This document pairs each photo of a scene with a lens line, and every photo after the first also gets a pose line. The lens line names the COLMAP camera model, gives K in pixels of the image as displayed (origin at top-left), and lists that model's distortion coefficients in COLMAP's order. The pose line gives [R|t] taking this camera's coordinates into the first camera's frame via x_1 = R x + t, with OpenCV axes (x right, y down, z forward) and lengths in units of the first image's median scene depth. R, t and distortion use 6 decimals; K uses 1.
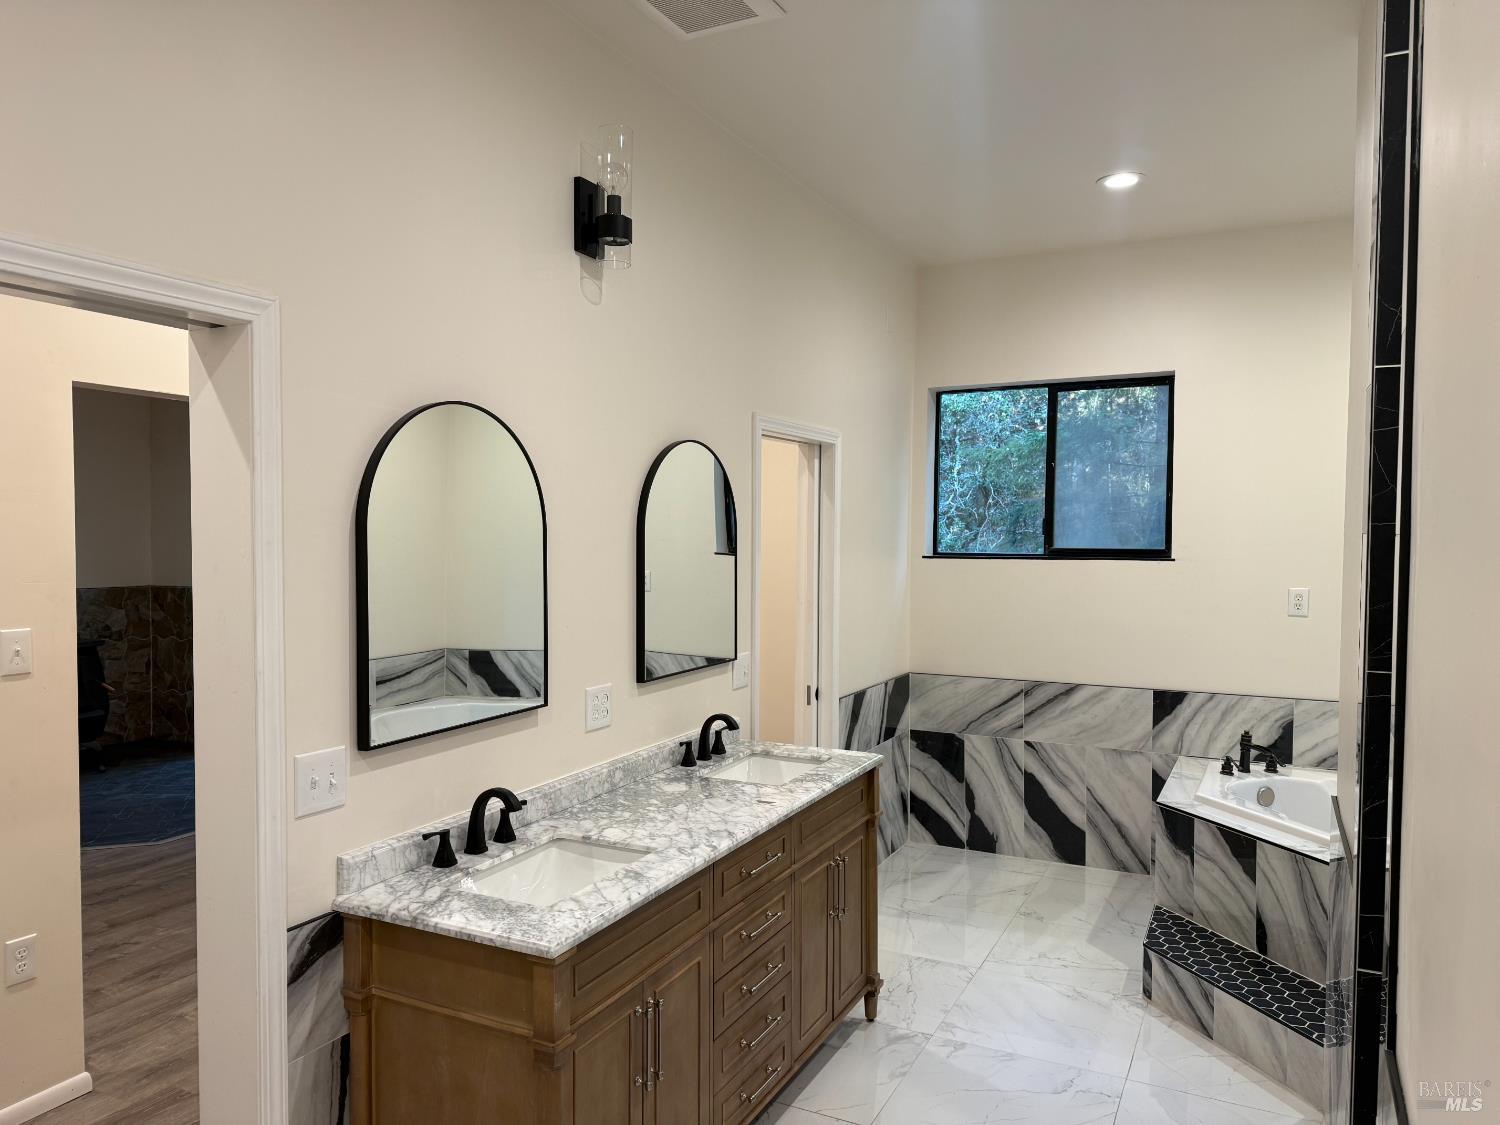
lens RADIAL K [[1046.9, 0, 747.9], [0, 1046.9, 562.5], [0, 0, 1]] dist [0.066572, -0.041917]
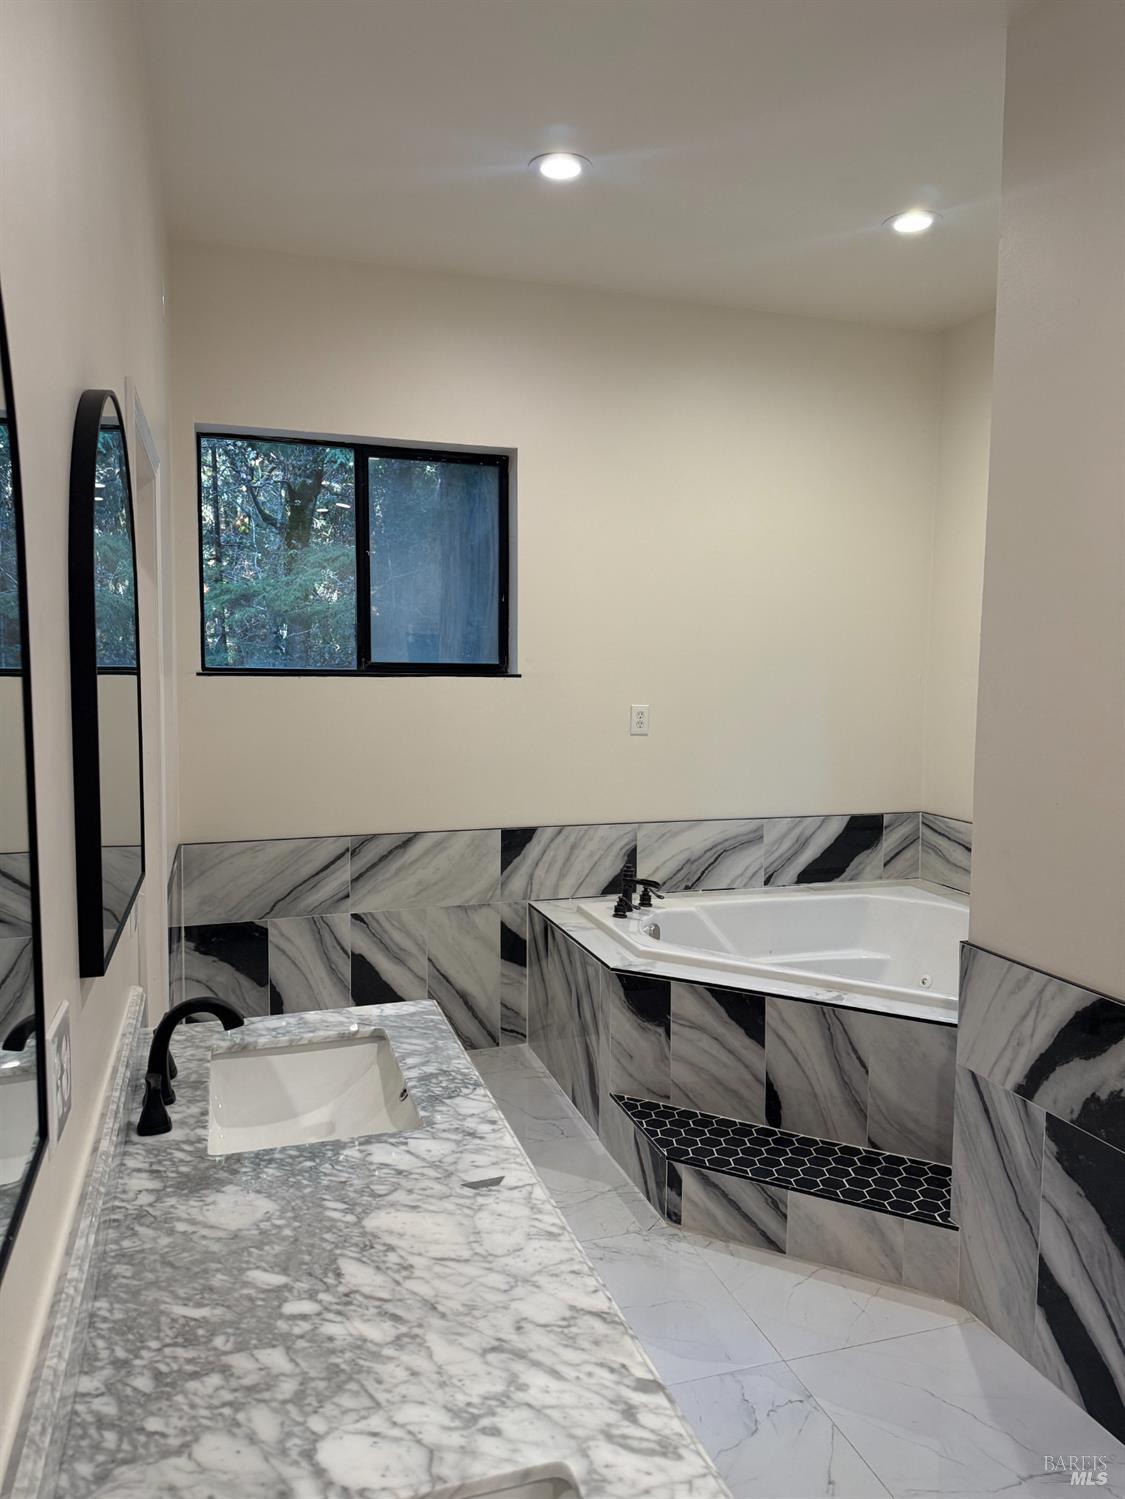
lens RADIAL K [[1046.2, 0, 553.7], [0, 1046.2, 722.0], [0, 0, 1]] dist [0.066572, -0.041917]
pose [[0.710363, -0.041903, 0.702587, -0.221375], [0.014257, 0.998878, 0.045159, -0.003477], [-0.703691, -0.022063, 0.710164, 0.482668]]
